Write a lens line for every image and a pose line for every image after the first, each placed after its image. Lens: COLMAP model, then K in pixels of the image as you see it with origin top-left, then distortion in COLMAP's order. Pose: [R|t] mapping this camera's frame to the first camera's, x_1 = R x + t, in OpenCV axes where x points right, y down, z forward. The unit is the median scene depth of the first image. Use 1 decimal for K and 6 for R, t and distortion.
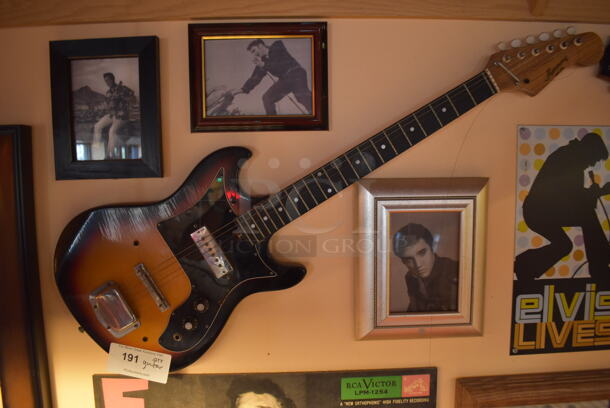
lens RADIAL K [[473.6, 0, 305.0], [0, 473.6, 204.0], [0, 0, 1]] dist [-0.096387, 0.009757]
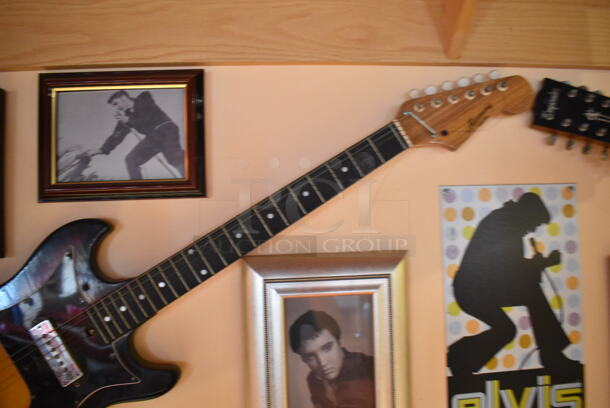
lens RADIAL K [[473.6, 0, 305.0], [0, 473.6, 204.0], [0, 0, 1]] dist [-0.096387, 0.009757]
pose [[0.998181, -0.016538, 0.057982, 0.174015], [0.024944, 0.988763, -0.147398, -0.020217], [-0.054893, 0.148576, 0.987376, 0.188797]]
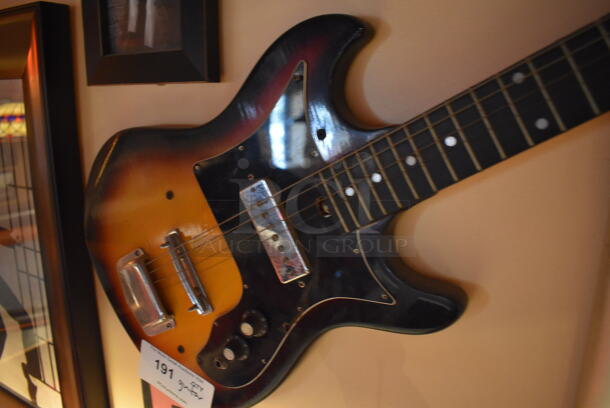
lens RADIAL K [[473.6, 0, 305.0], [0, 473.6, 204.0], [0, 0, 1]] dist [-0.096387, 0.009757]
pose [[0.847852, 0.143050, -0.510572, 0.085808], [-0.070382, 0.984762, 0.159029, -0.010435], [0.525541, -0.098898, 0.845000, 0.580557]]
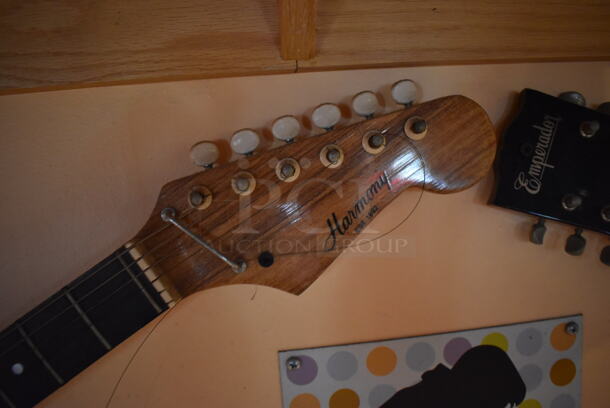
lens RADIAL K [[473.6, 0, 305.0], [0, 473.6, 204.0], [0, 0, 1]] dist [-0.096387, 0.009757]
pose [[0.995450, -0.065882, 0.068833, 0.479811], [0.066590, 0.997748, -0.008034, -0.297439], [-0.068148, 0.012581, 0.997596, 0.637439]]
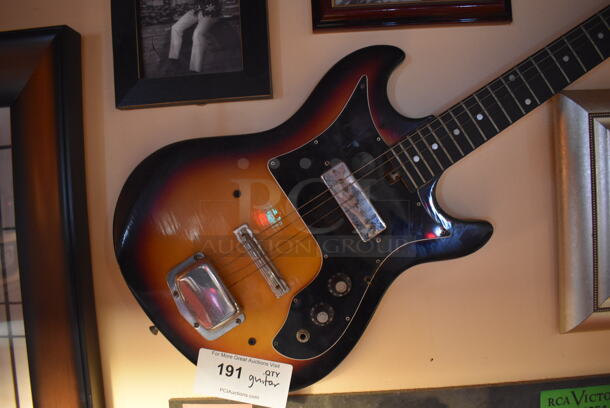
lens RADIAL K [[473.6, 0, 305.0], [0, 473.6, 204.0], [0, 0, 1]] dist [-0.096387, 0.009757]
pose [[0.997763, -0.037986, -0.055010, -0.226527], [0.034650, 0.997574, -0.060372, 0.140835], [0.057170, 0.058330, 0.996659, 0.335660]]
